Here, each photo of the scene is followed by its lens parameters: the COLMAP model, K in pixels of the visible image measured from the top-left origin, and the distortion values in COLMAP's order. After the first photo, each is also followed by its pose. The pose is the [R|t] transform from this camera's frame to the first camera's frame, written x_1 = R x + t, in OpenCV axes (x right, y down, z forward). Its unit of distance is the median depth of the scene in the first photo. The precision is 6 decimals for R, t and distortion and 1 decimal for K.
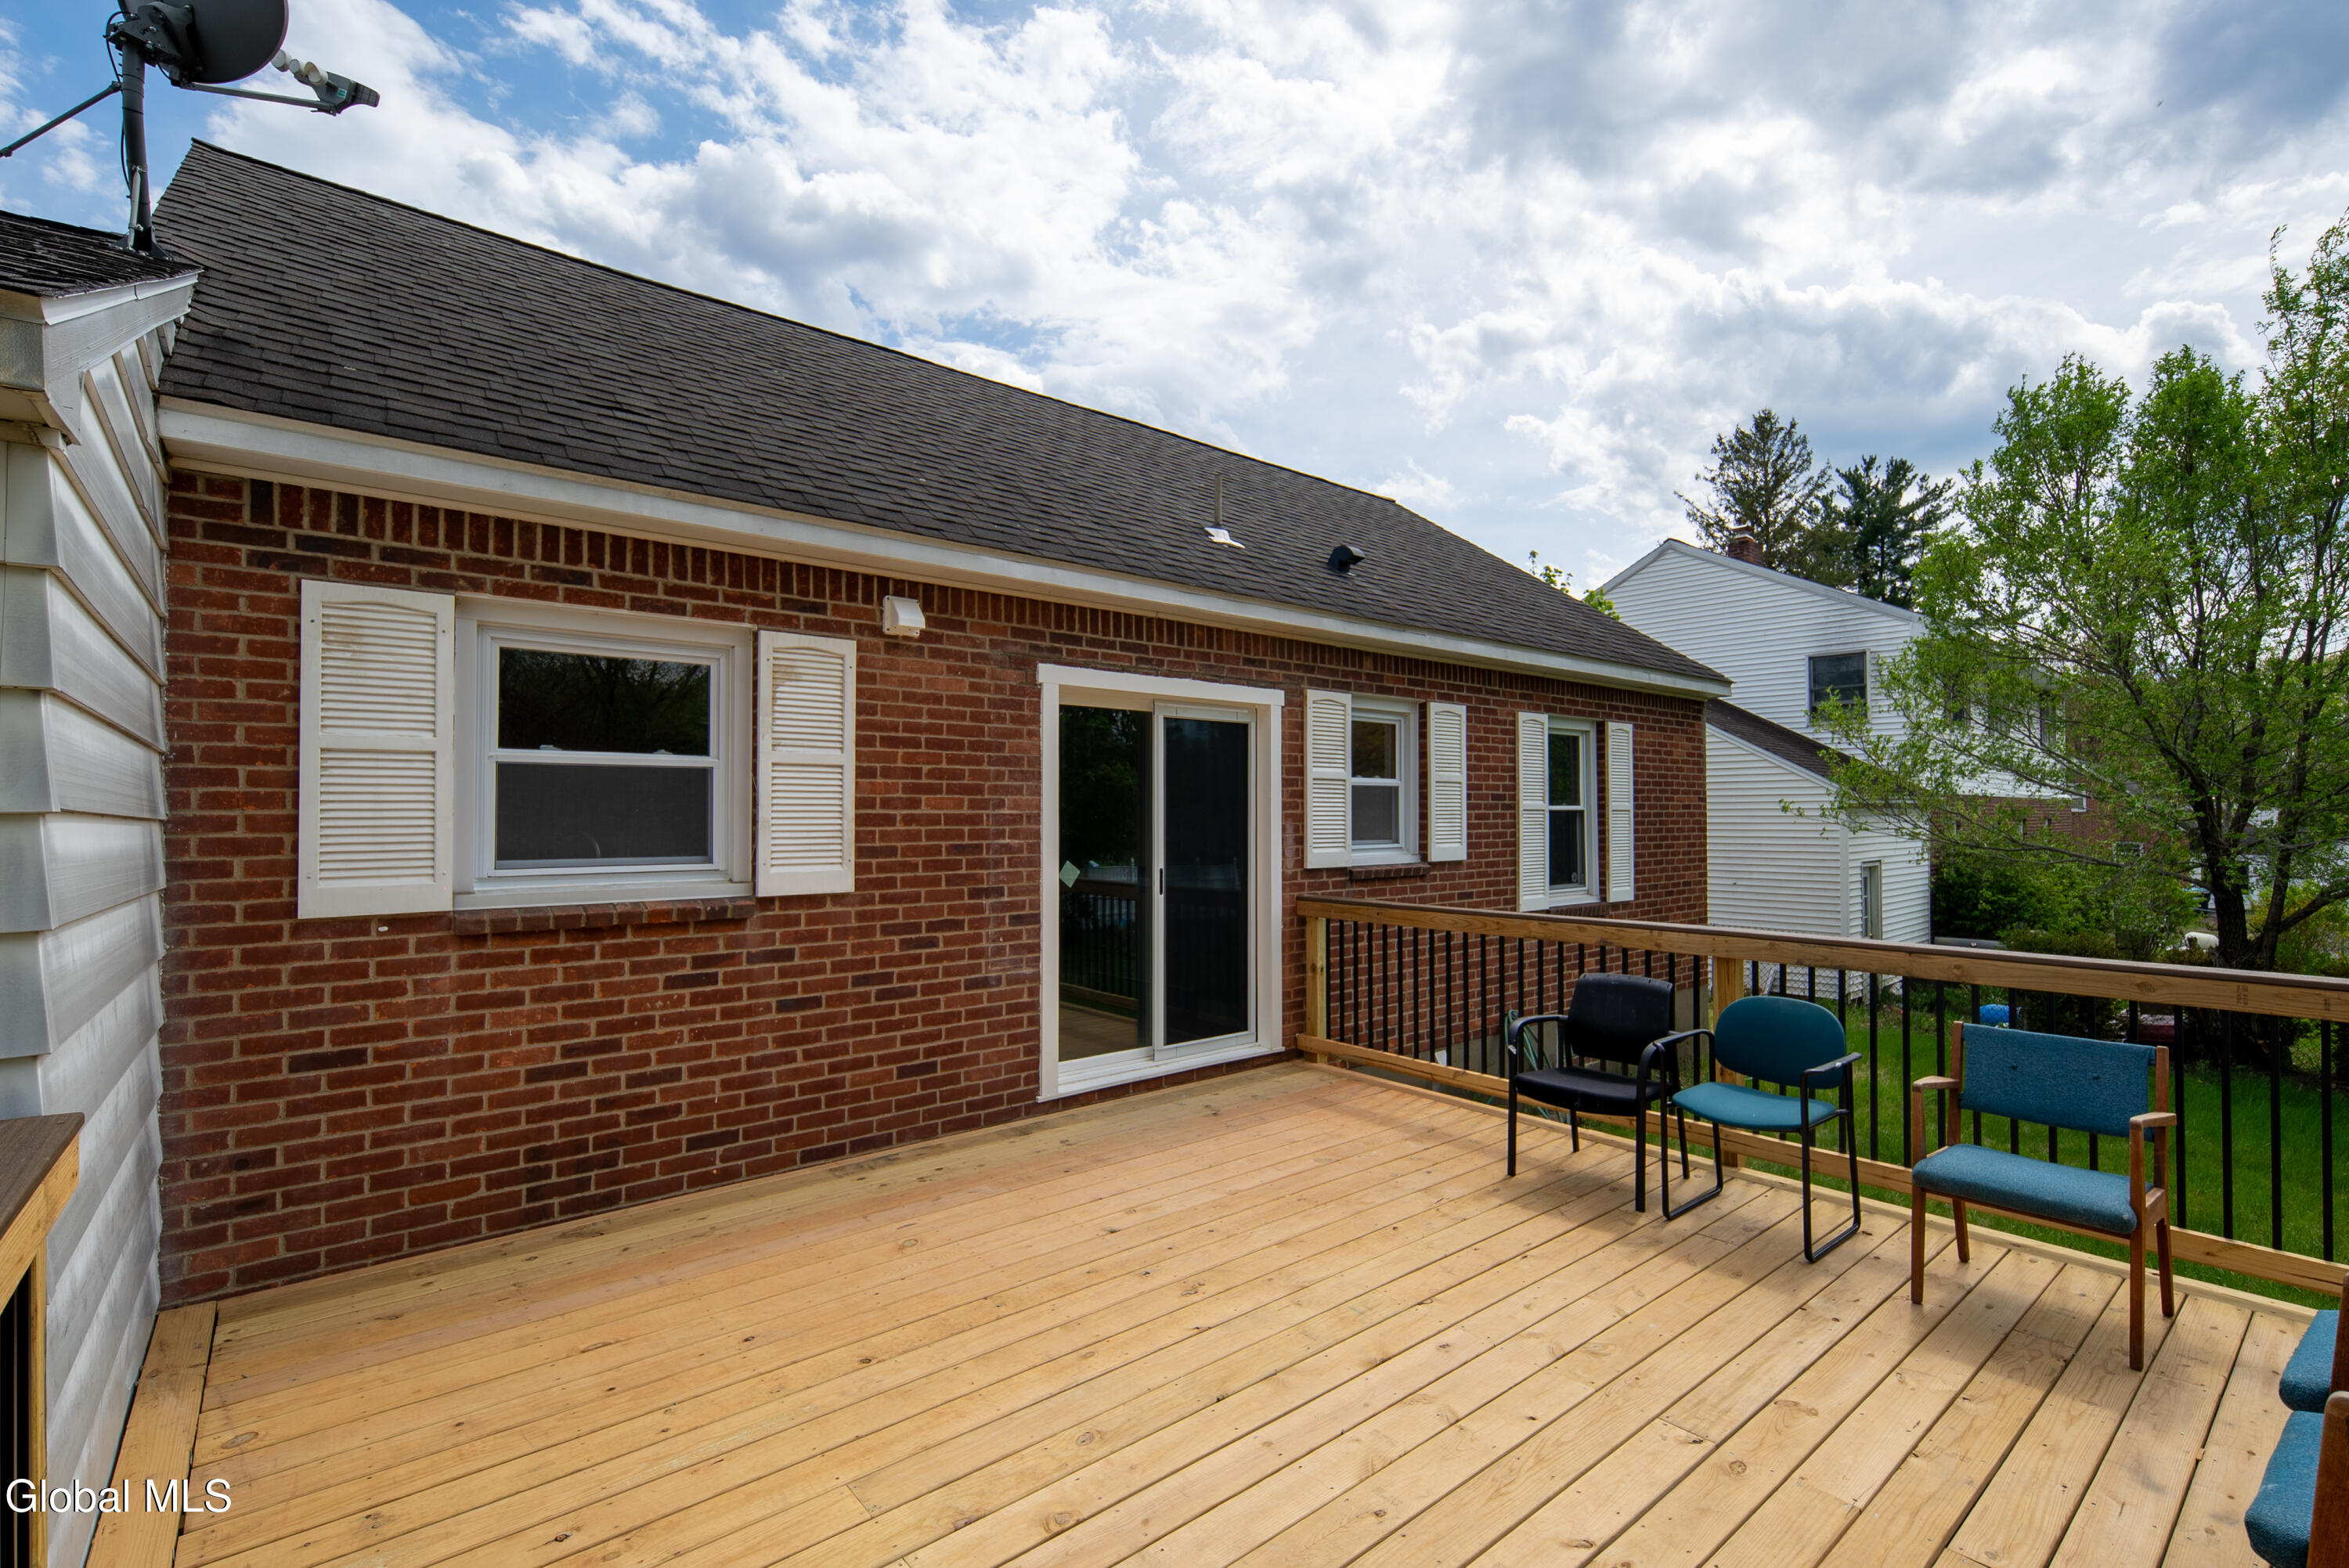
lens RADIAL K [[1082.0, 0, 1231.4], [0, 1082.0, 792.5], [0, 0, 1]] dist [-0.003161, -0.001412]
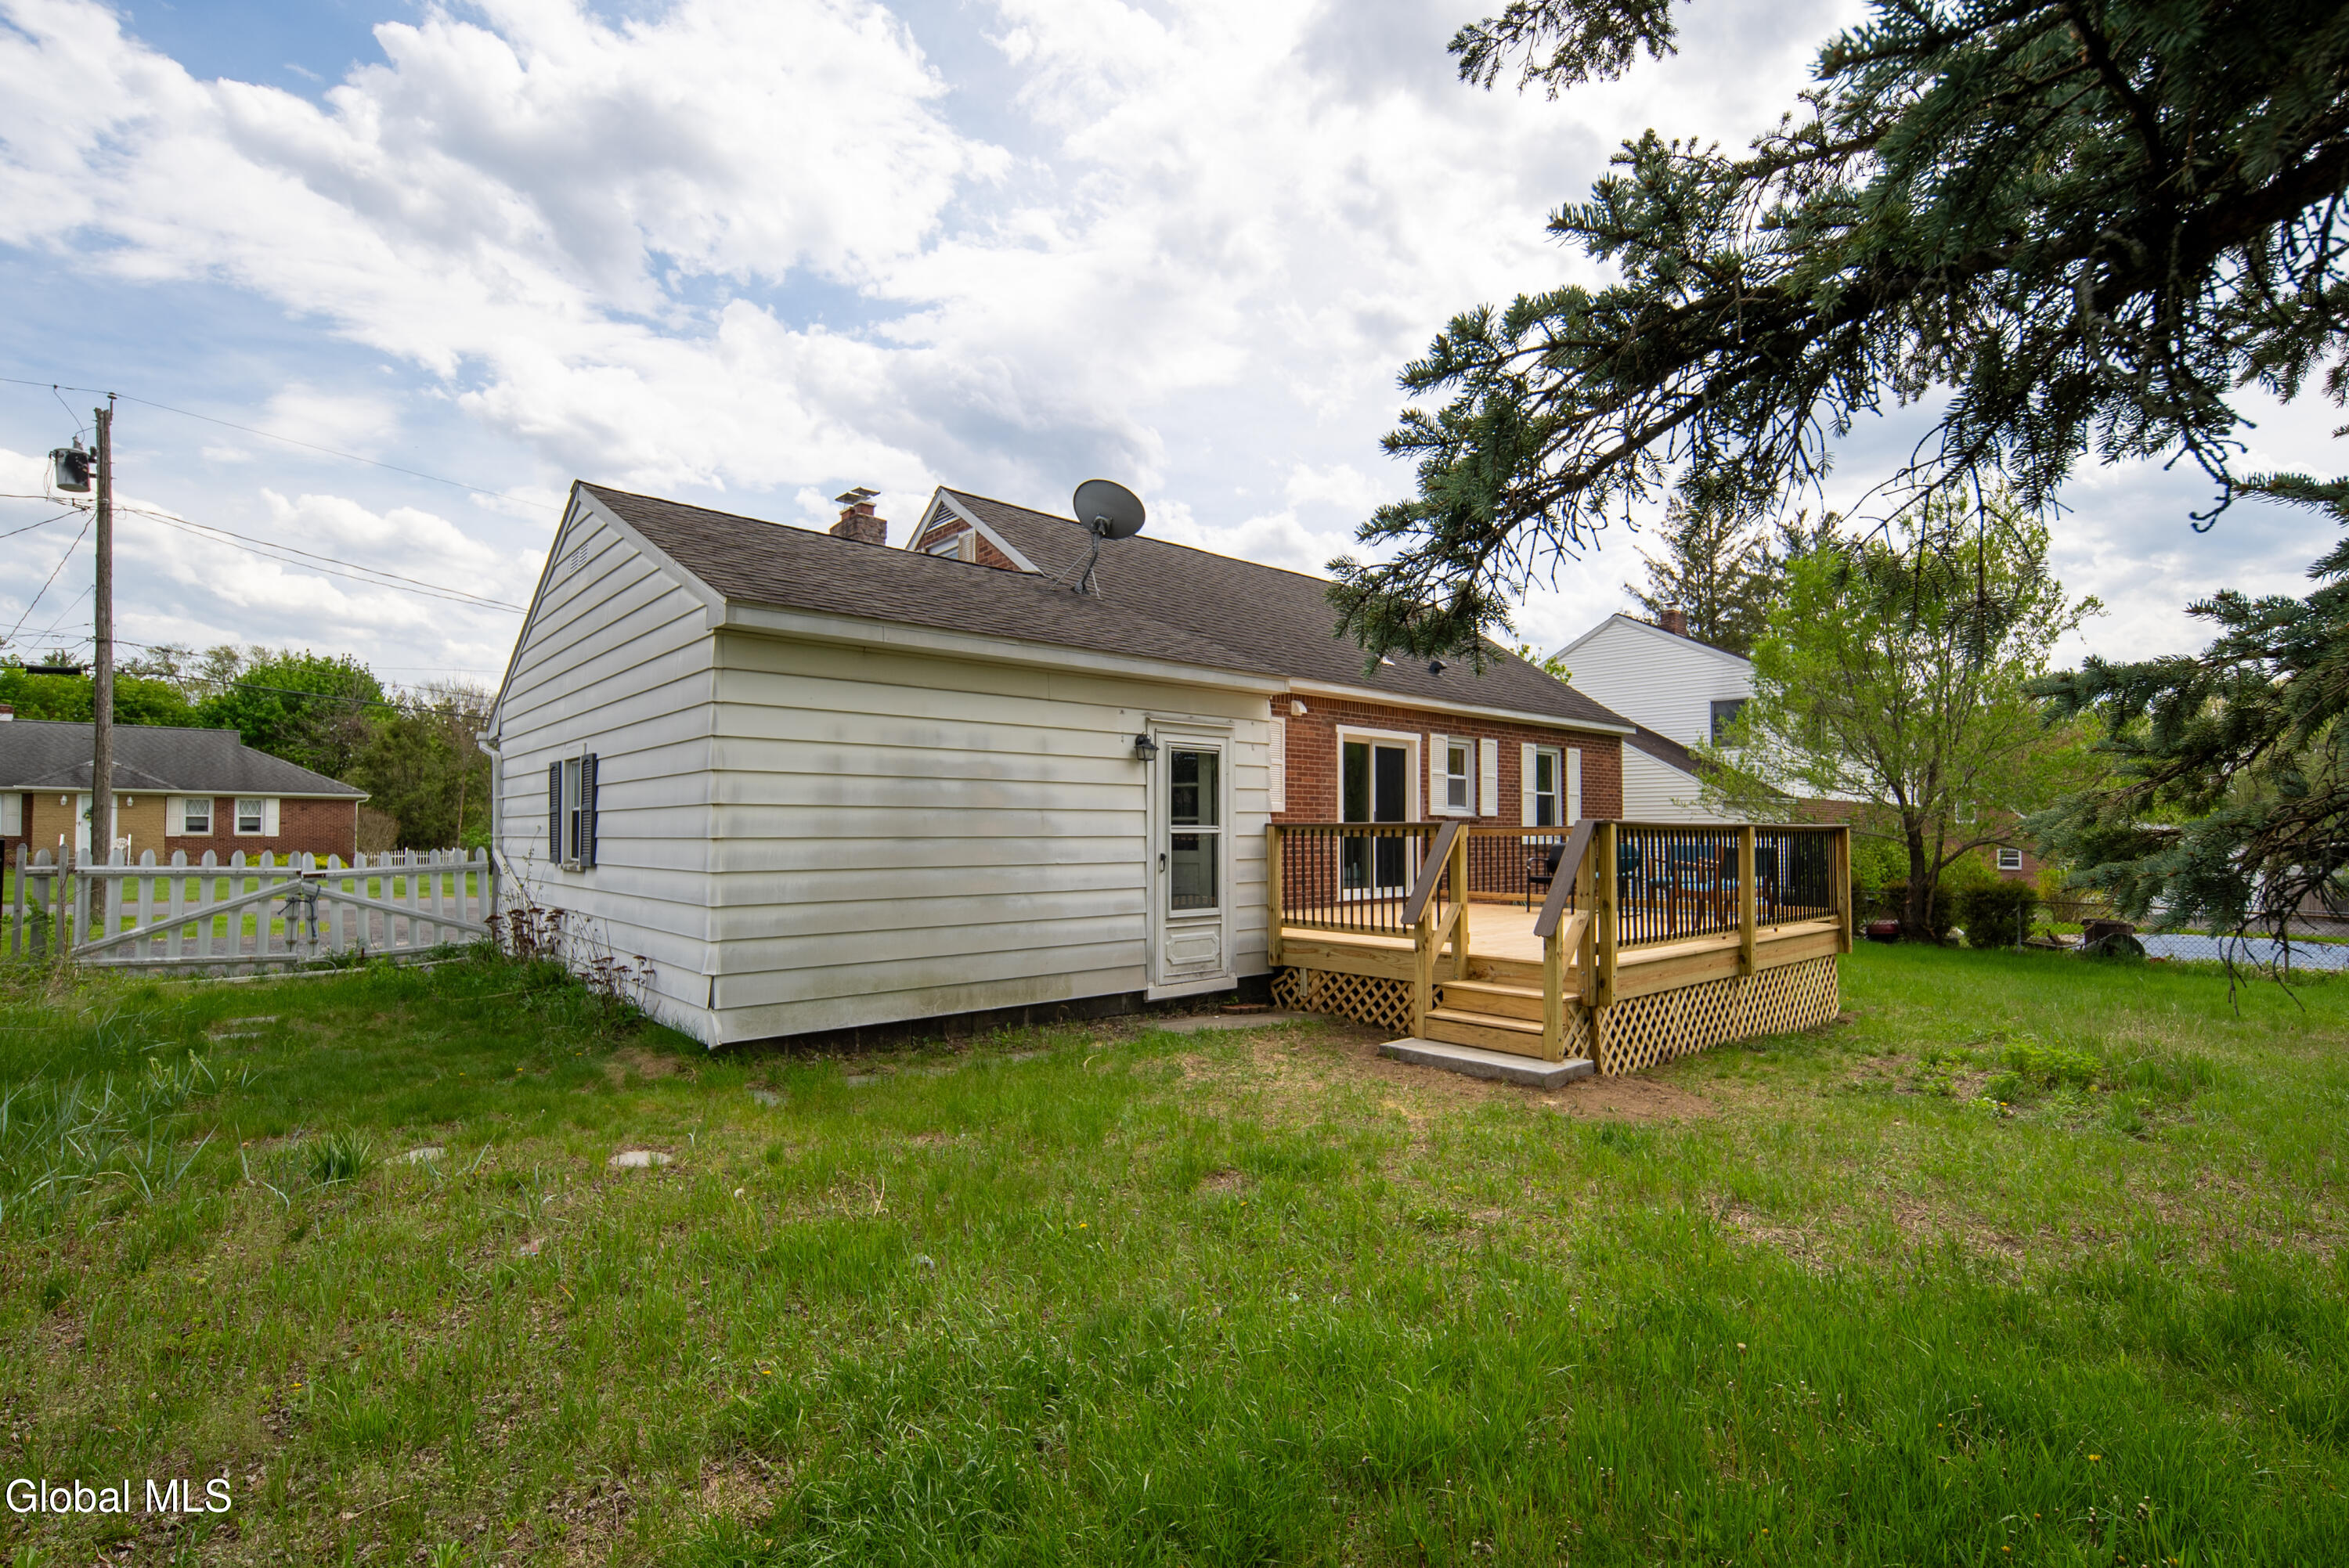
lens RADIAL K [[1082.0, 0, 1231.4], [0, 1082.0, 792.5], [0, 0, 1]] dist [-0.003161, -0.001412]
pose [[0.999595, 0.005872, 0.027857, -0.518028], [-0.005416, 0.999851, -0.016413, 0.082709], [-0.027949, 0.016256, 0.999477, -1.554305]]
